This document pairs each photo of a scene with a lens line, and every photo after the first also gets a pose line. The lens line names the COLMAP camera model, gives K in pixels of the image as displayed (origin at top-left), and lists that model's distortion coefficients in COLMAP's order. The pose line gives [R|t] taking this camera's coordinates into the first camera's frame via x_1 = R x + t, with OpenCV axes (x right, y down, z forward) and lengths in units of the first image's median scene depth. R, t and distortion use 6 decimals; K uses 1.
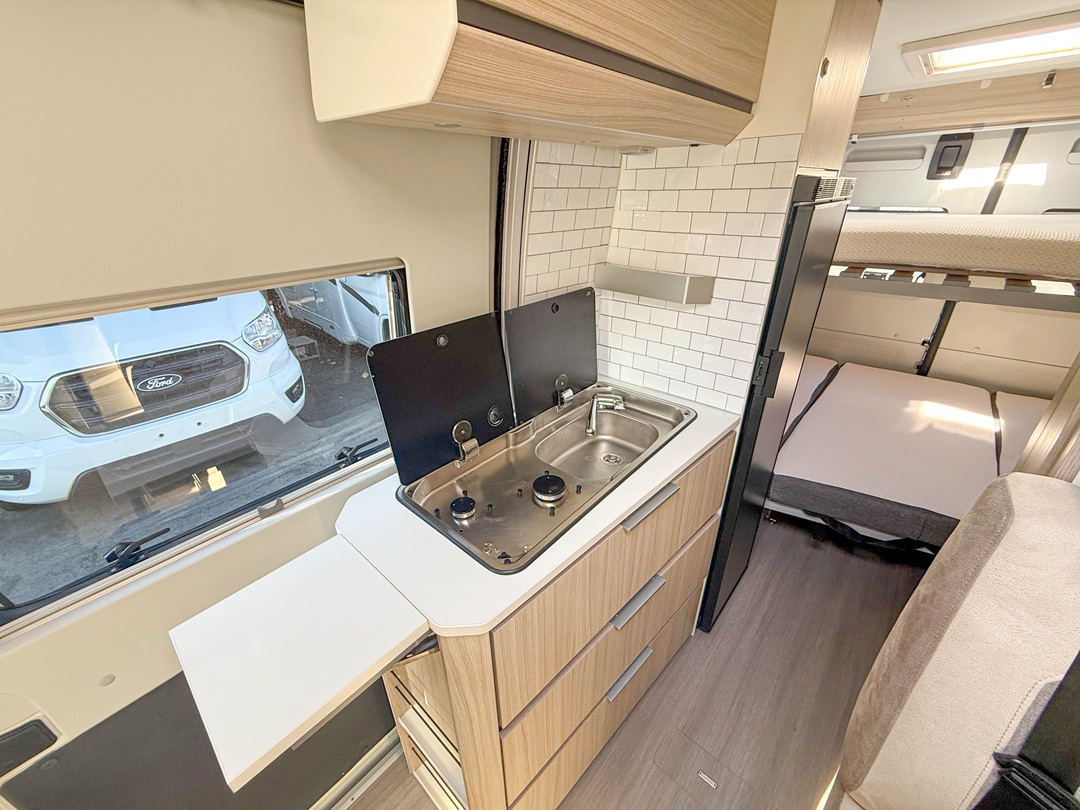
lens RADIAL K [[433.0, 0, 533.6], [0, 433.0, 406.3], [0, 0, 1]] dist [-0.000032, -0.000319]
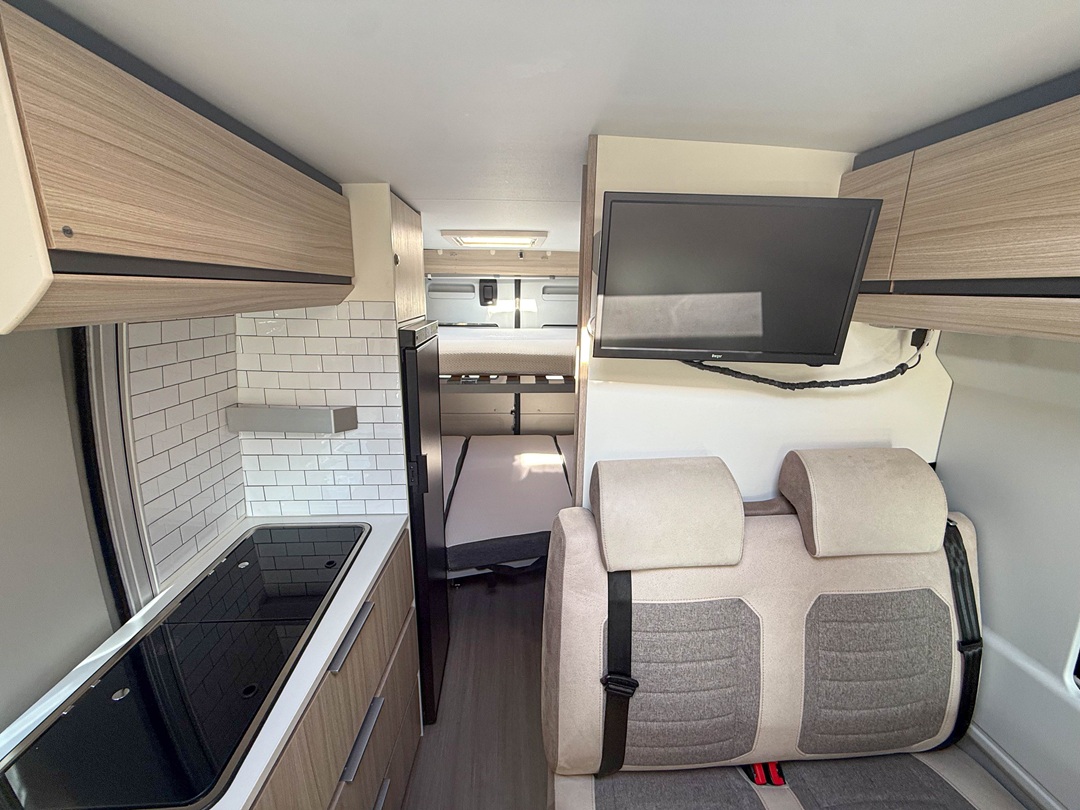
lens RADIAL K [[432.9, 0, 540.0], [0, 432.9, 405.0], [0, 0, 1]] dist [0.000125, -0.000103]
pose [[0.693269, -0.151428, 0.704590, -0.038257], [0.291181, 0.953178, -0.081648, -0.047480], [-0.659236, 0.261767, 0.704901, -0.100462]]
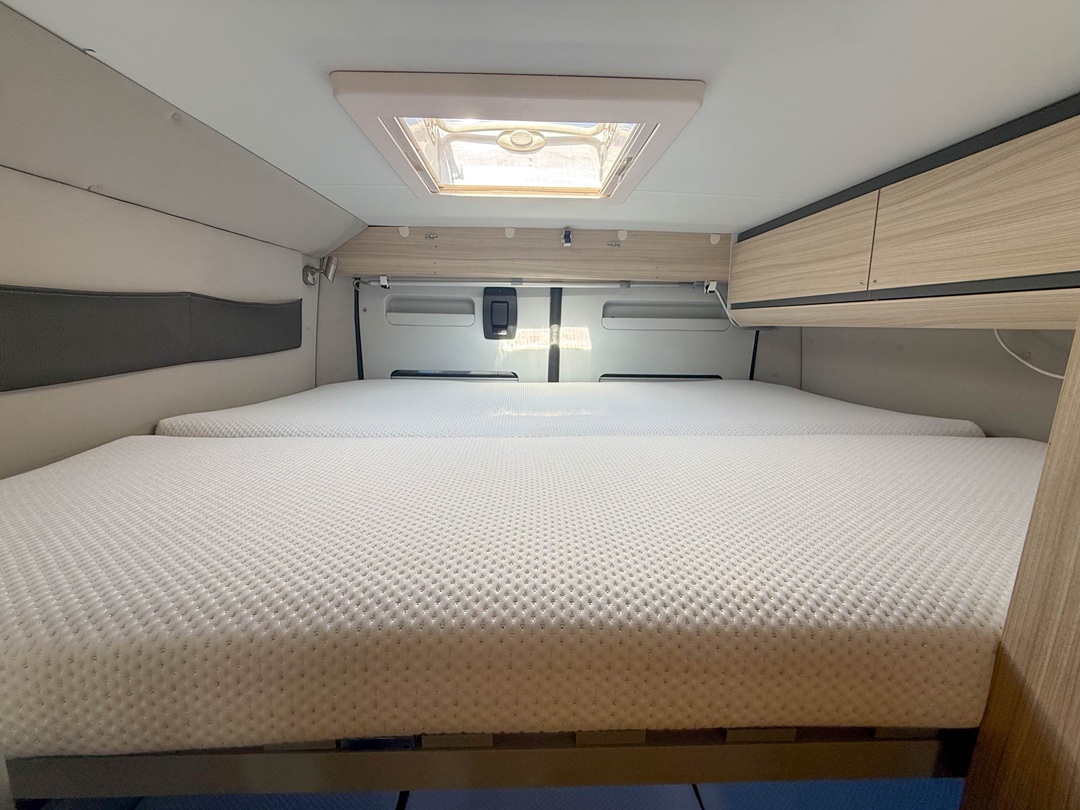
lens RADIAL K [[433.0, 0, 533.6], [0, 433.0, 406.3], [0, 0, 1]] dist [-0.000032, -0.000319]
pose [[0.737584, -0.098961, 0.667965, 0.679659], [0.266282, 0.951668, -0.153042, -0.409501], [-0.620536, 0.290748, 0.728286, 0.641945]]
